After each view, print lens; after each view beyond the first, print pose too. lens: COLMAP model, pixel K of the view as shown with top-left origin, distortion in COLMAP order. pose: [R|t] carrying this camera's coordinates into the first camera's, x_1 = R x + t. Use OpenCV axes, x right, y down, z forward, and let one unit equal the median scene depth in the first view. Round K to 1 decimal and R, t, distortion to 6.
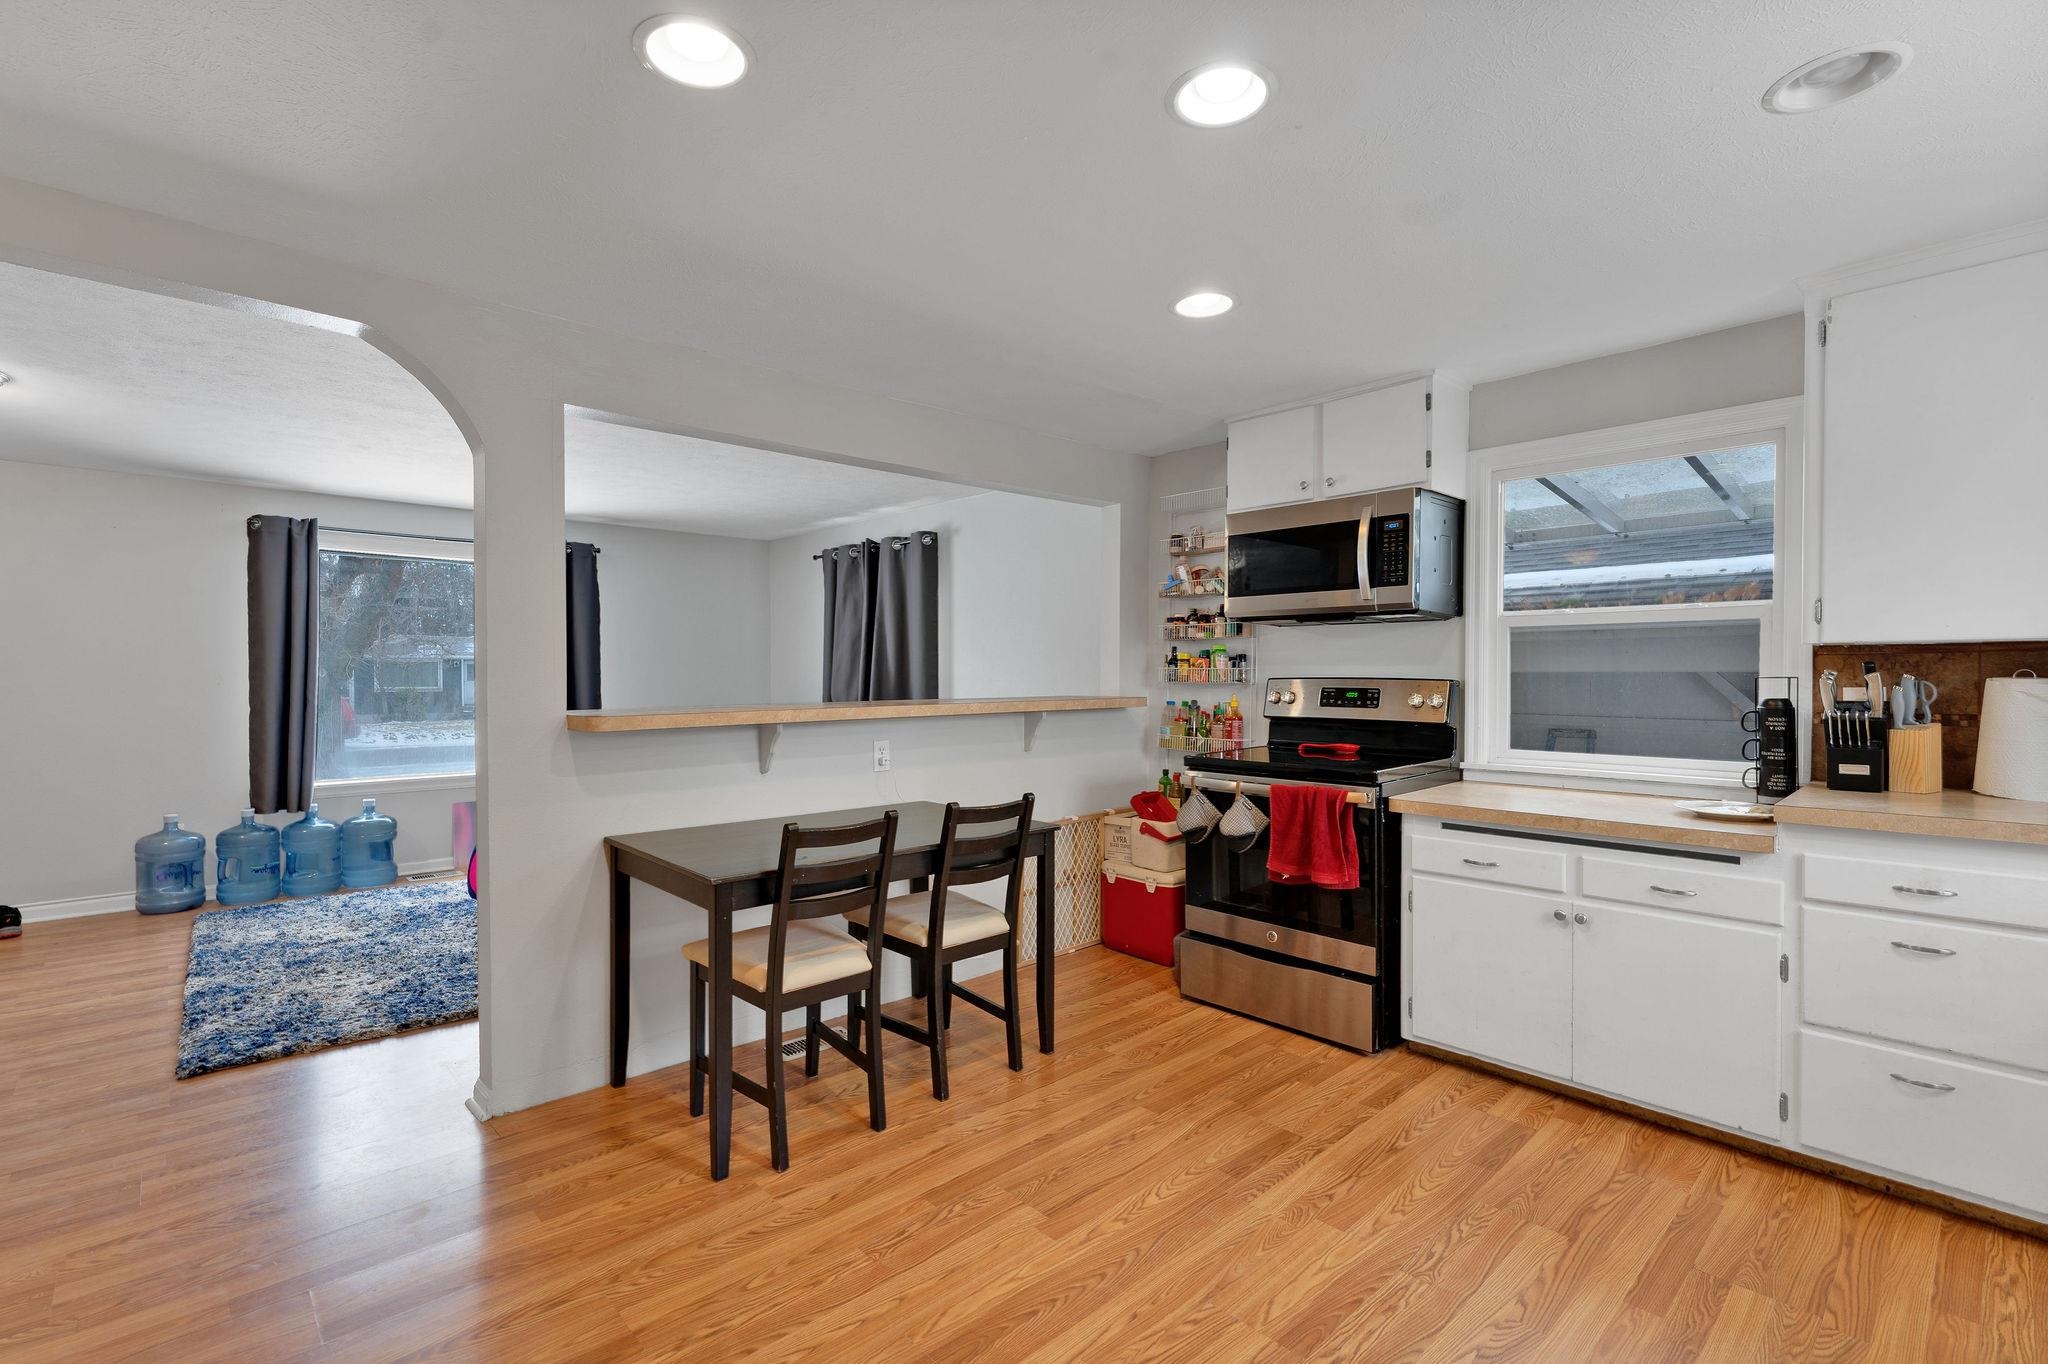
lens RADIAL K [[918.2, 0, 1017.2], [0, 918.2, 665.8], [0, 0, 1]] dist [0.002592, 0.000669]
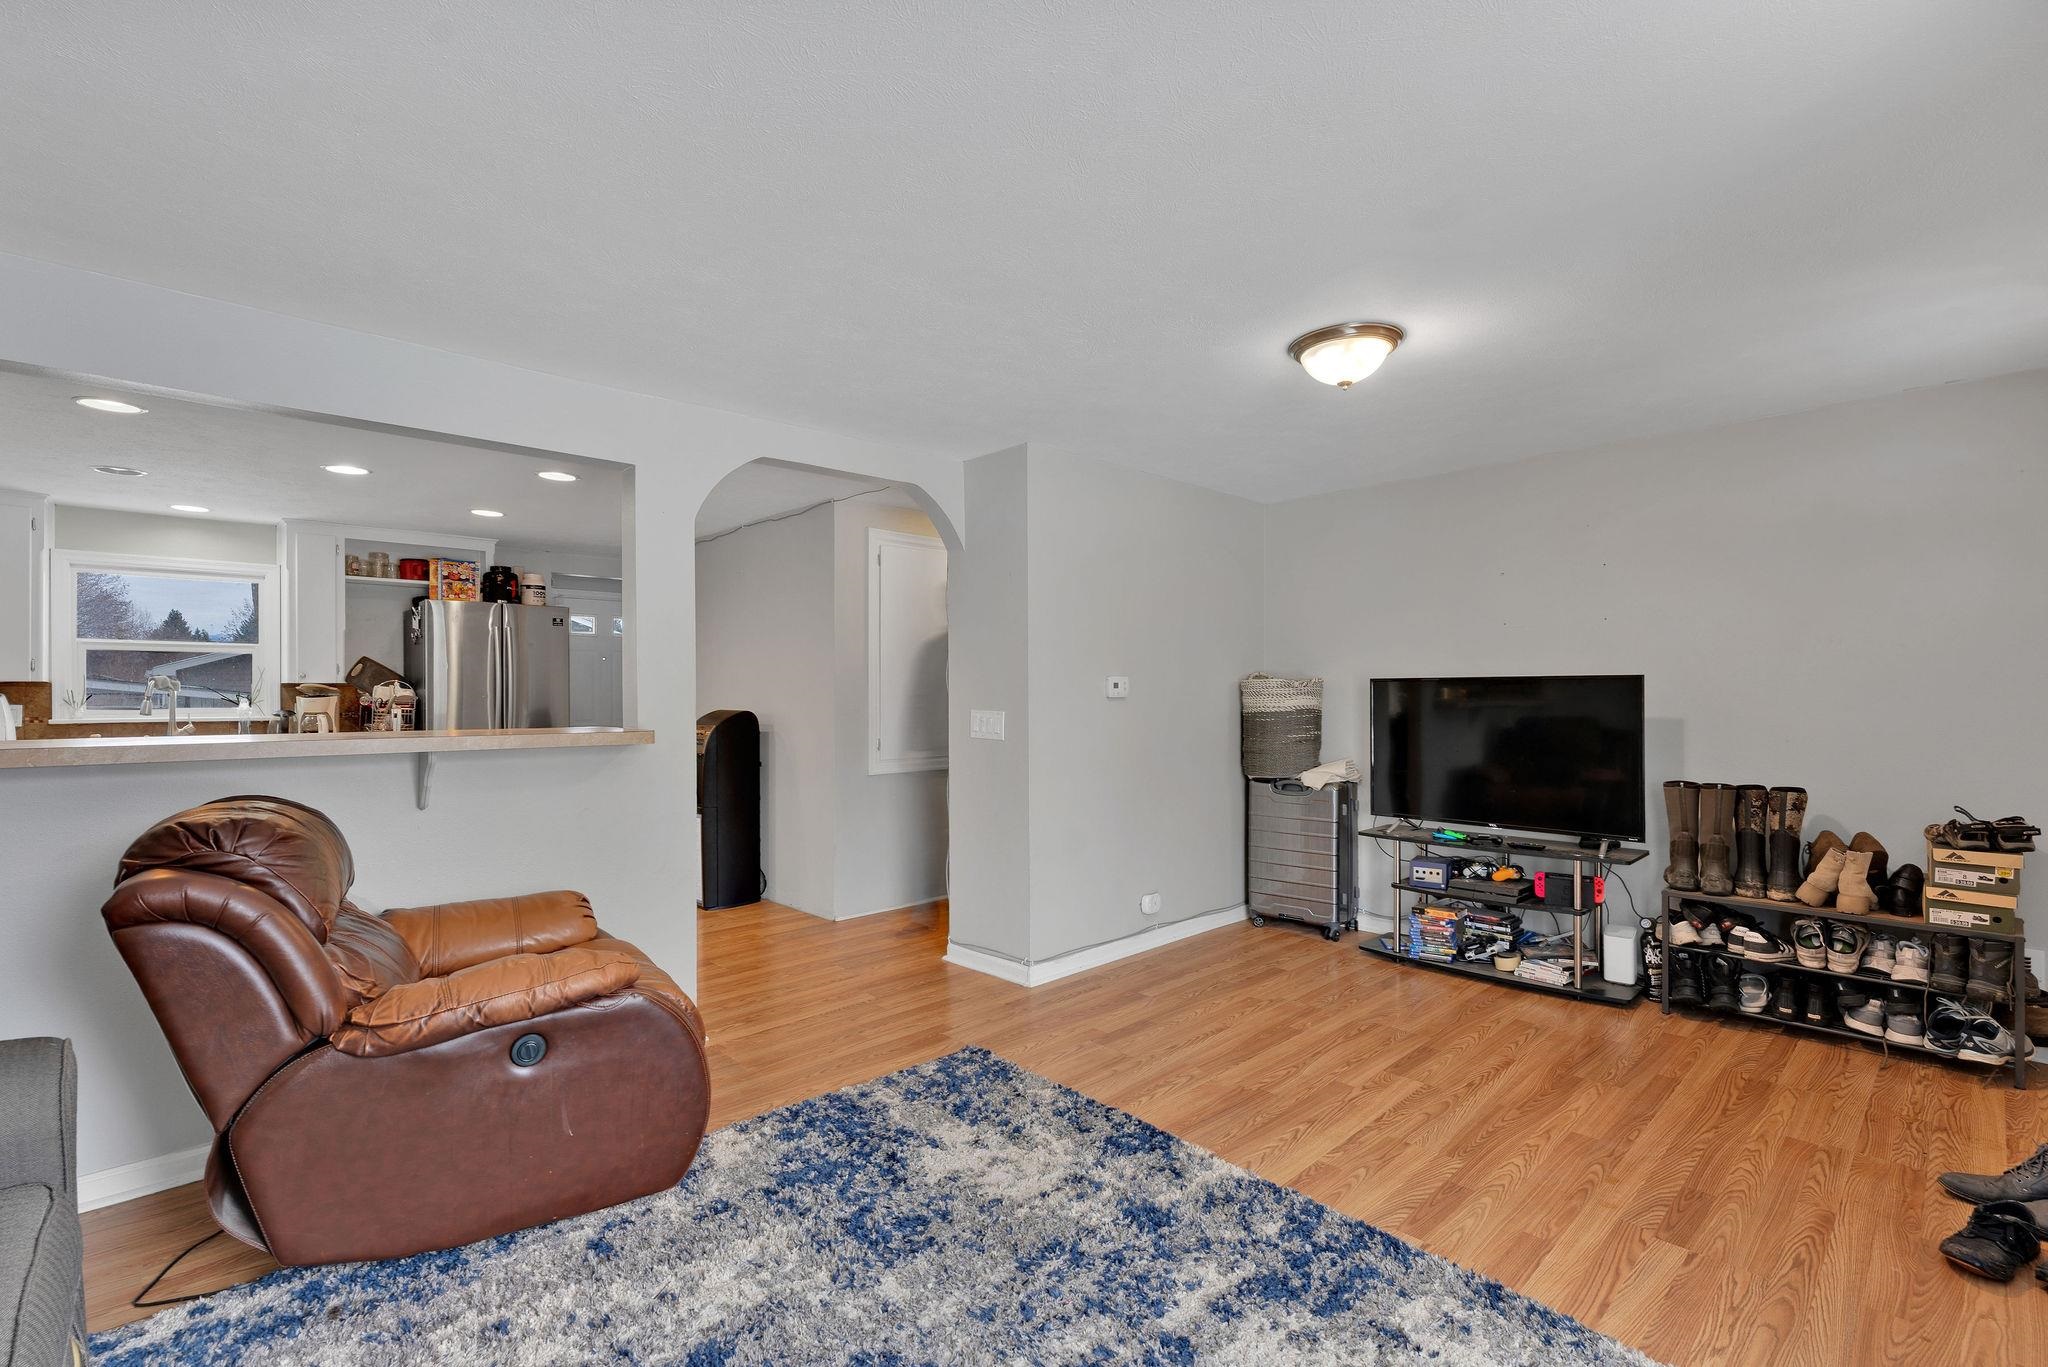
lens RADIAL K [[918.2, 0, 1017.2], [0, 918.2, 667.3], [0, 0, 1]] dist [0.002592, 0.000669]
pose [[-0.999765, 0.004904, -0.021111, -0.736084], [0.005473, 0.999622, -0.026961, 0.012055], [0.020971, -0.027070, -0.999414, 1.664459]]
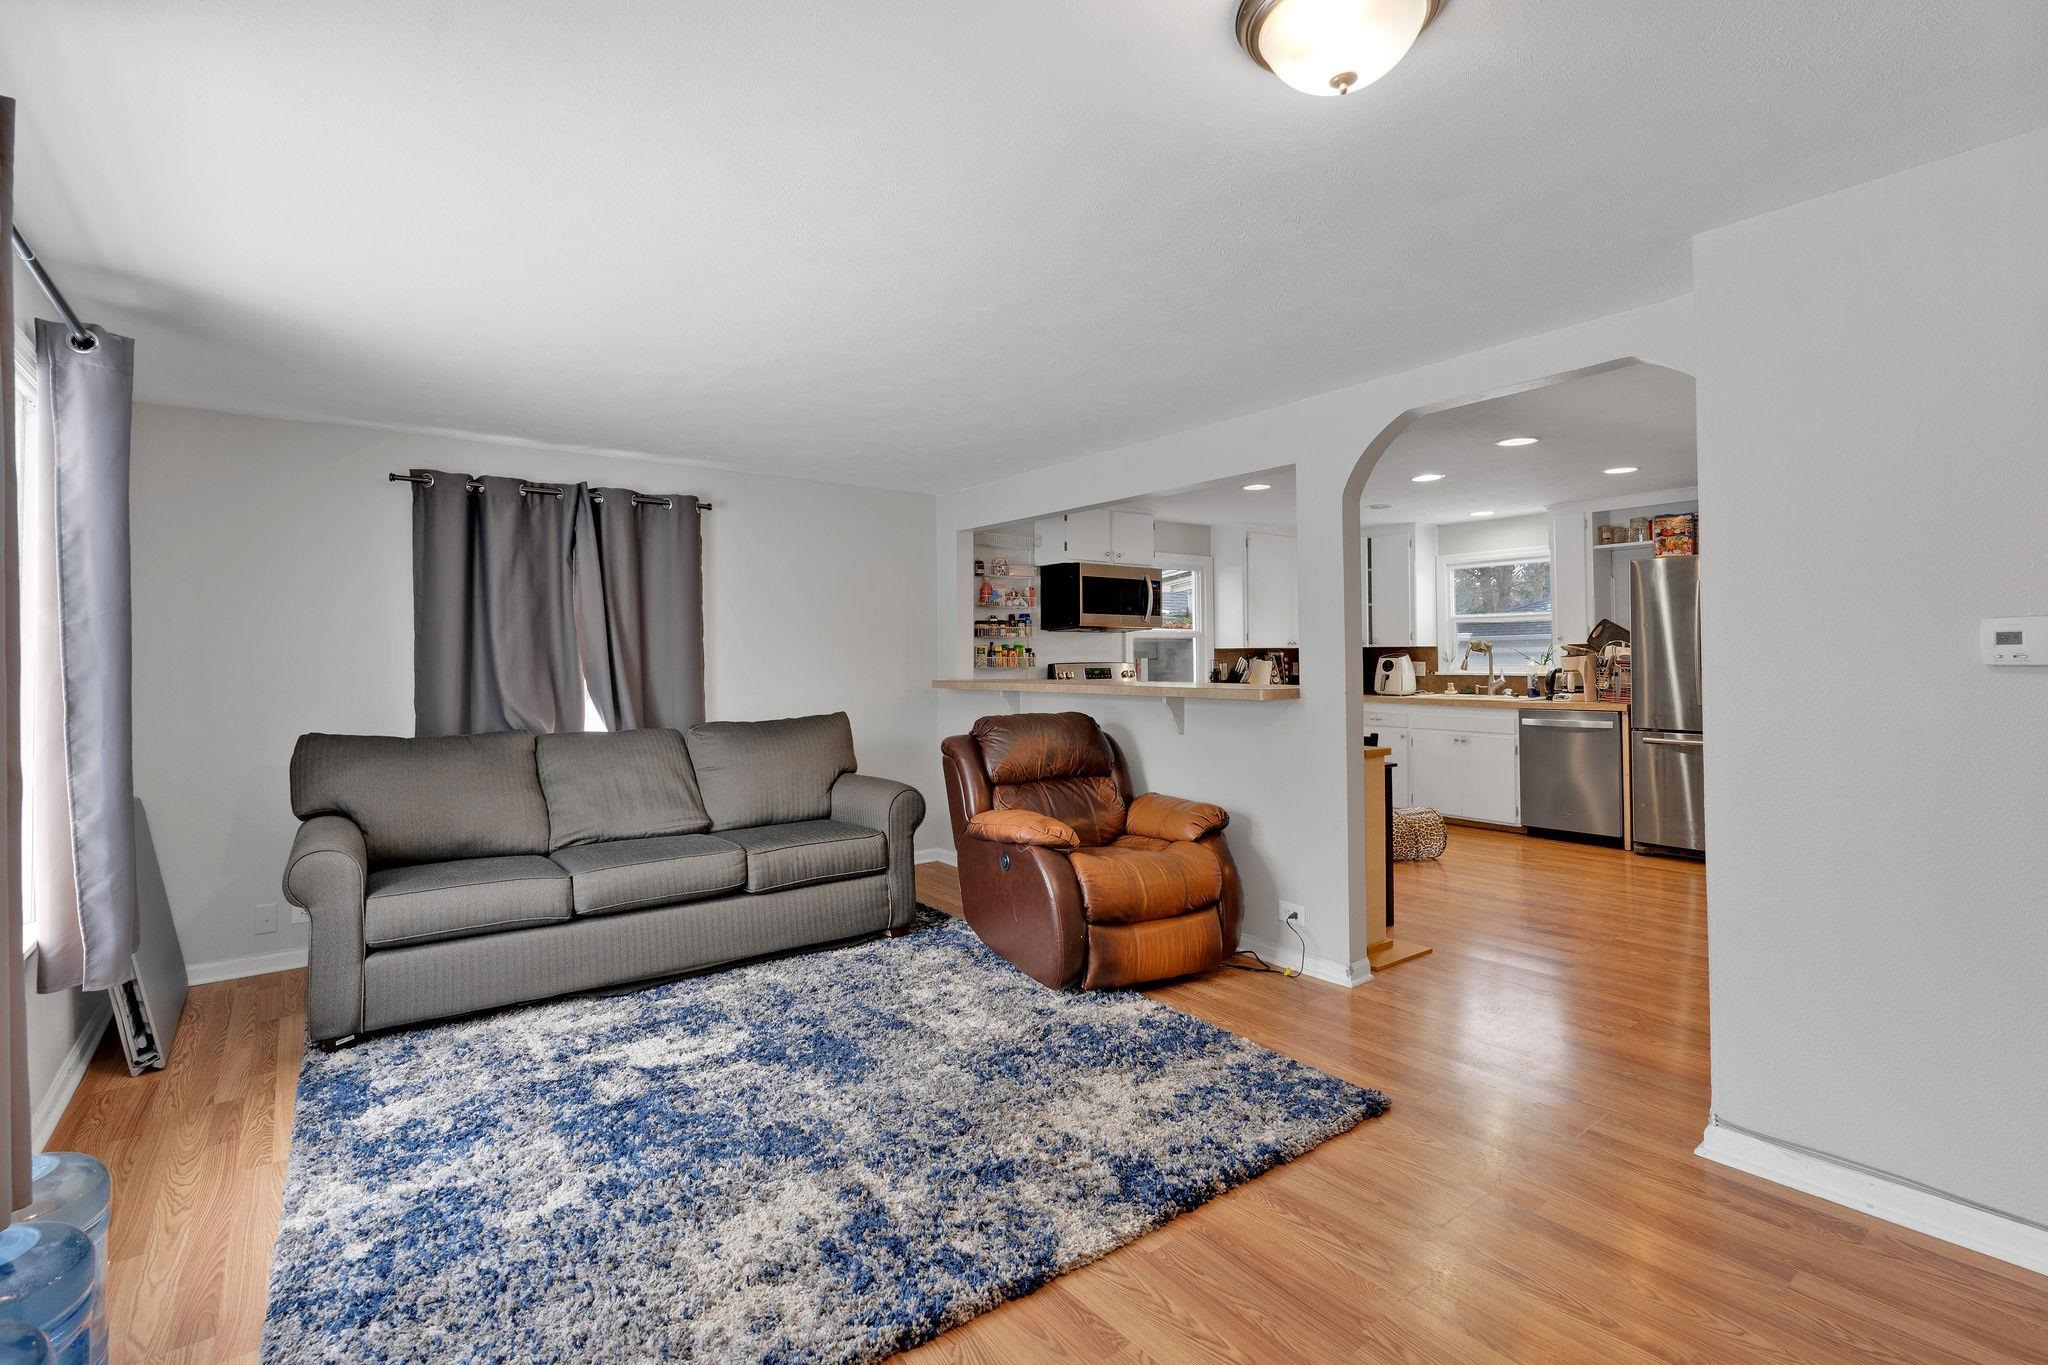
lens RADIAL K [[918.2, 0, 1017.2], [0, 918.2, 666.3], [0, 0, 1]] dist [0.002592, 0.000669]
pose [[0.073747, -0.005678, 0.997261, -1.429576], [0.011427, 0.999923, 0.004849, 0.011162], [-0.997212, 0.011039, 0.073806, 1.010157]]
